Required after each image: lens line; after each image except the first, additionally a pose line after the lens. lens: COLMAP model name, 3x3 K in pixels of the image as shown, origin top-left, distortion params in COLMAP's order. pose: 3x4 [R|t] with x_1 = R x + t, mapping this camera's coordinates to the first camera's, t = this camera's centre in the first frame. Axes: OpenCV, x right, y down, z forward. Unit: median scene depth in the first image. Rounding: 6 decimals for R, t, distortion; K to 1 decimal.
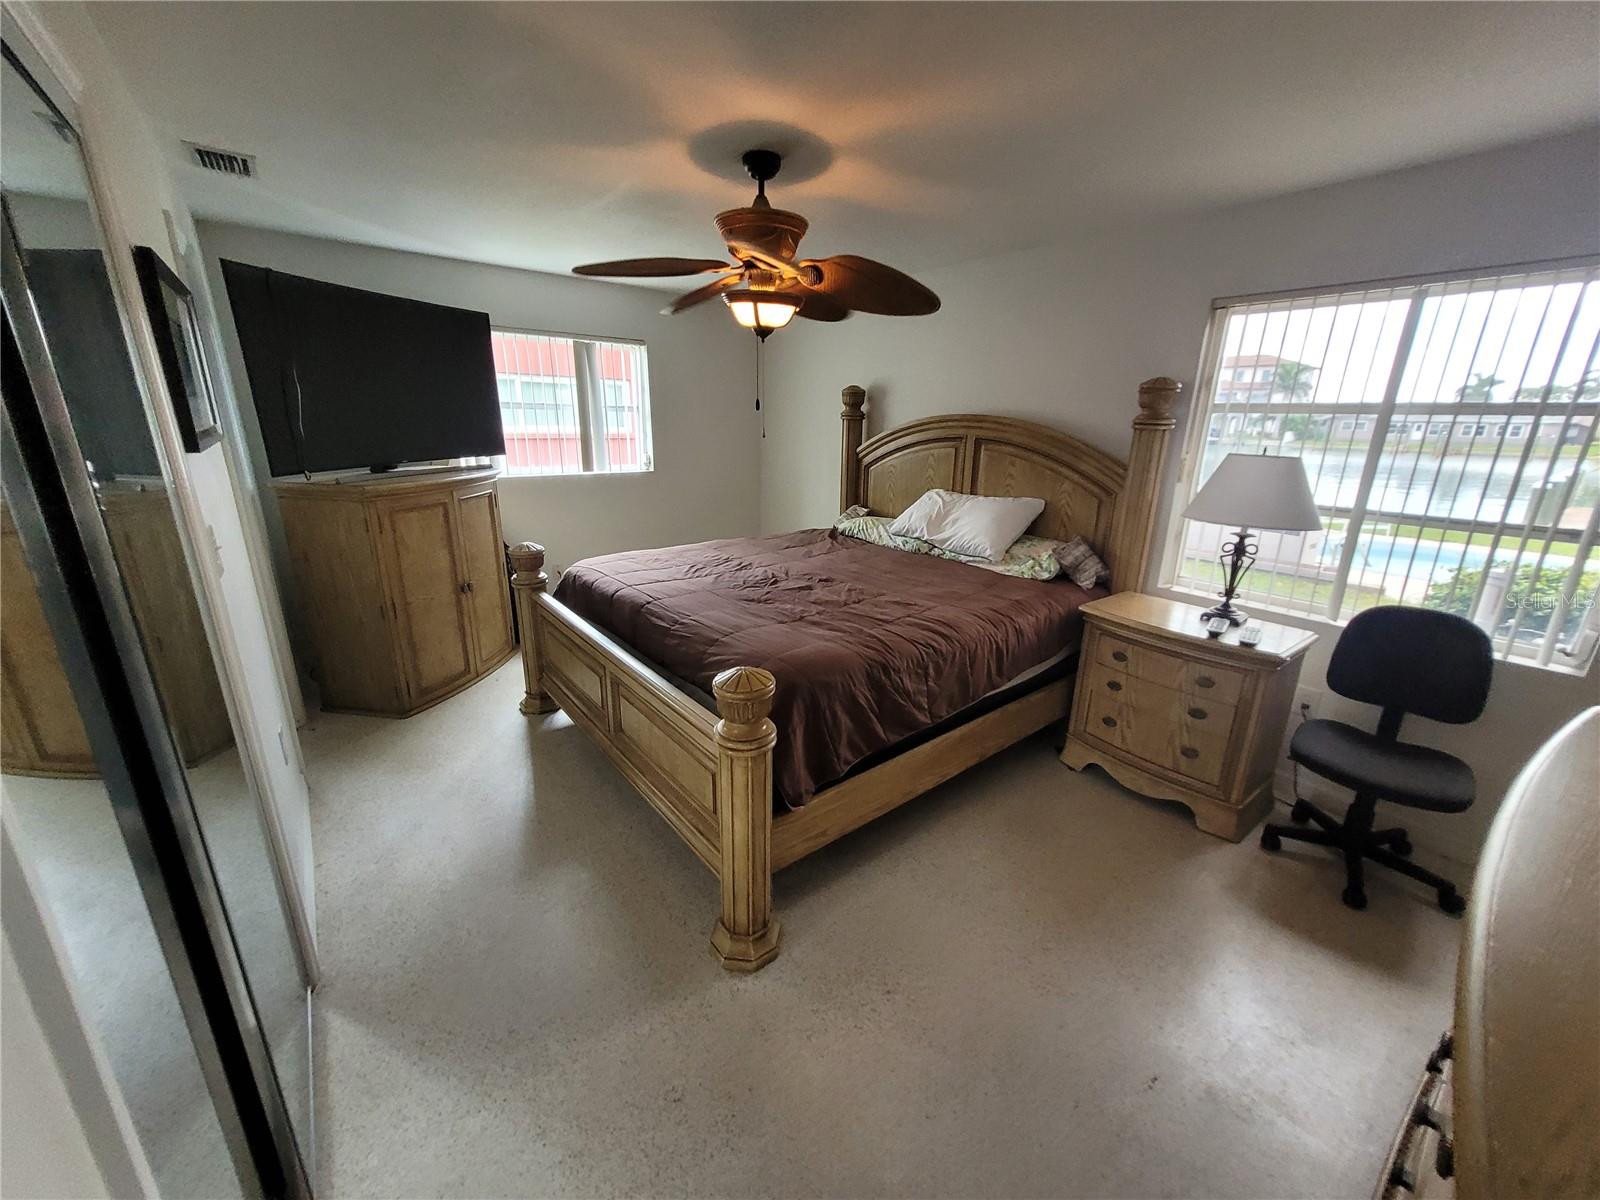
lens RADIAL K [[619.9, 0, 816.2], [0, 619.9, 601.6], [0, 0, 1]] dist [0.000347, 0.000442]
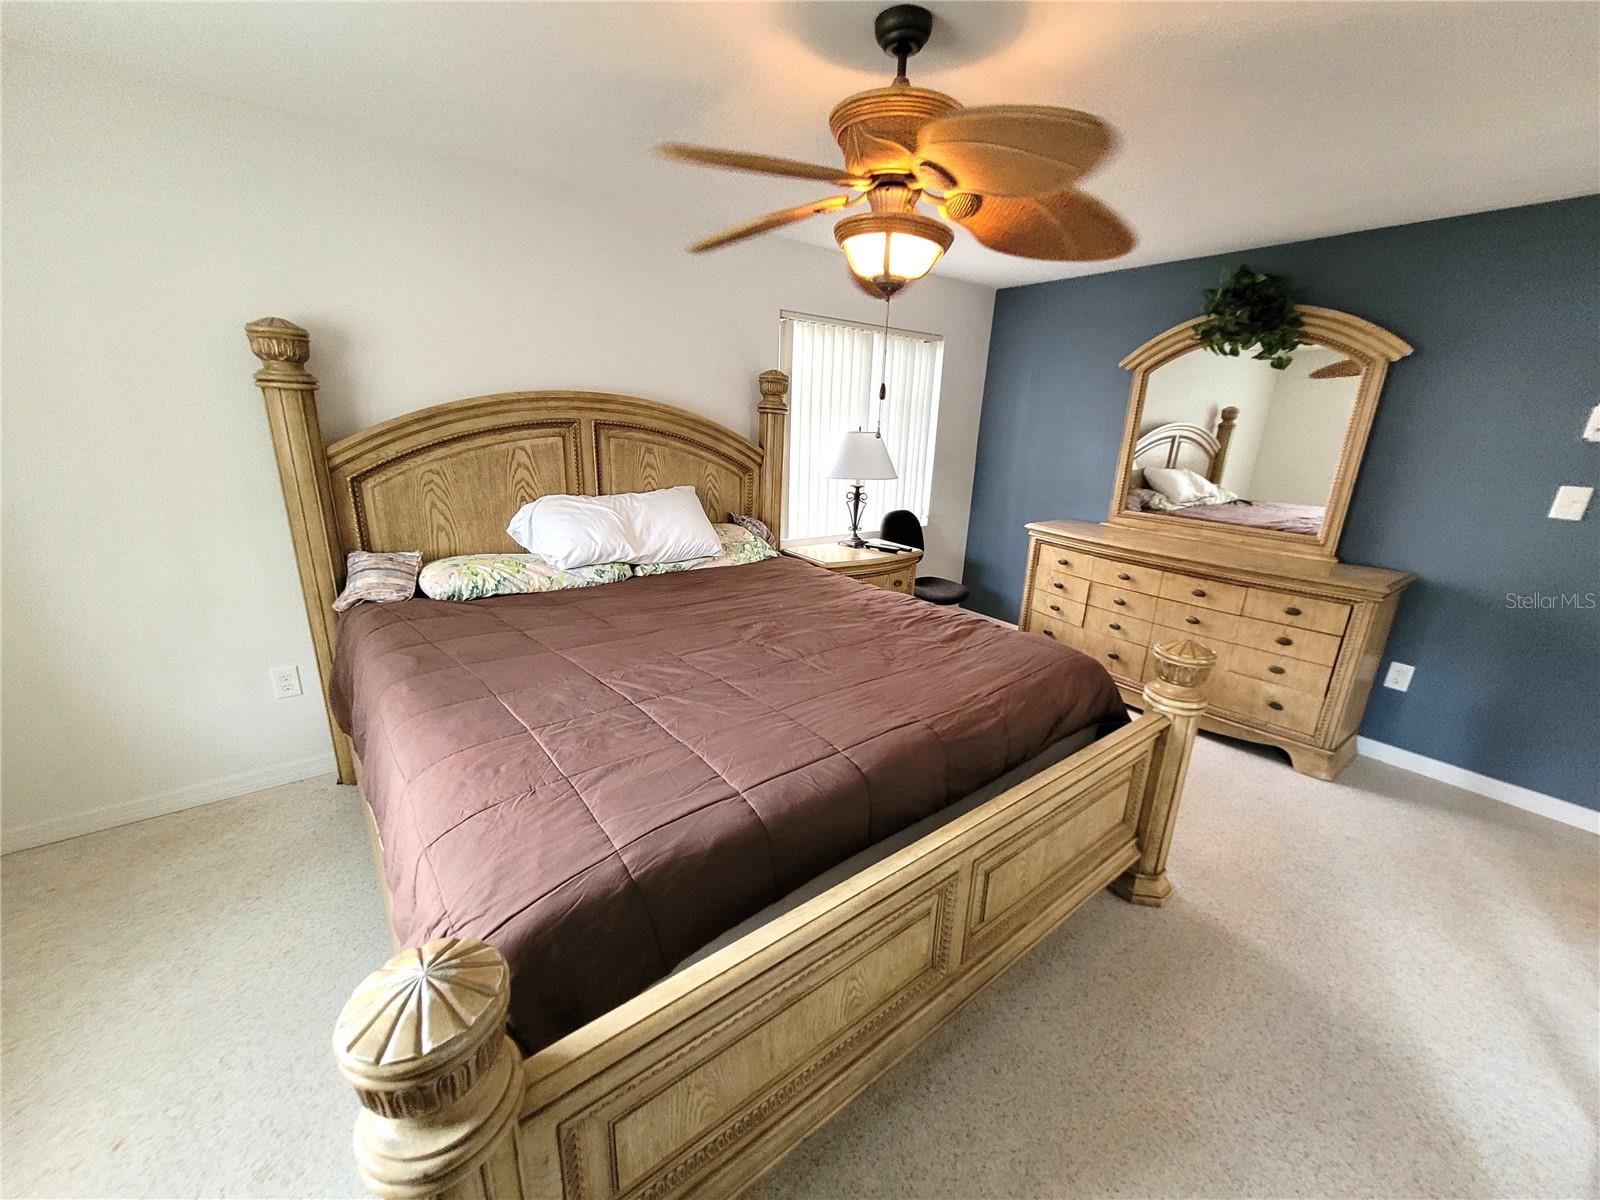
lens RADIAL K [[619.9, 0, 816.2], [0, 619.9, 601.6], [0, 0, 1]] dist [0.000347, 0.000442]
pose [[0.007838, -0.307338, 0.951568, -0.594742], [0.249044, 0.922213, 0.295806, -0.232577], [-0.968460, 0.234664, 0.083769, 0.765293]]
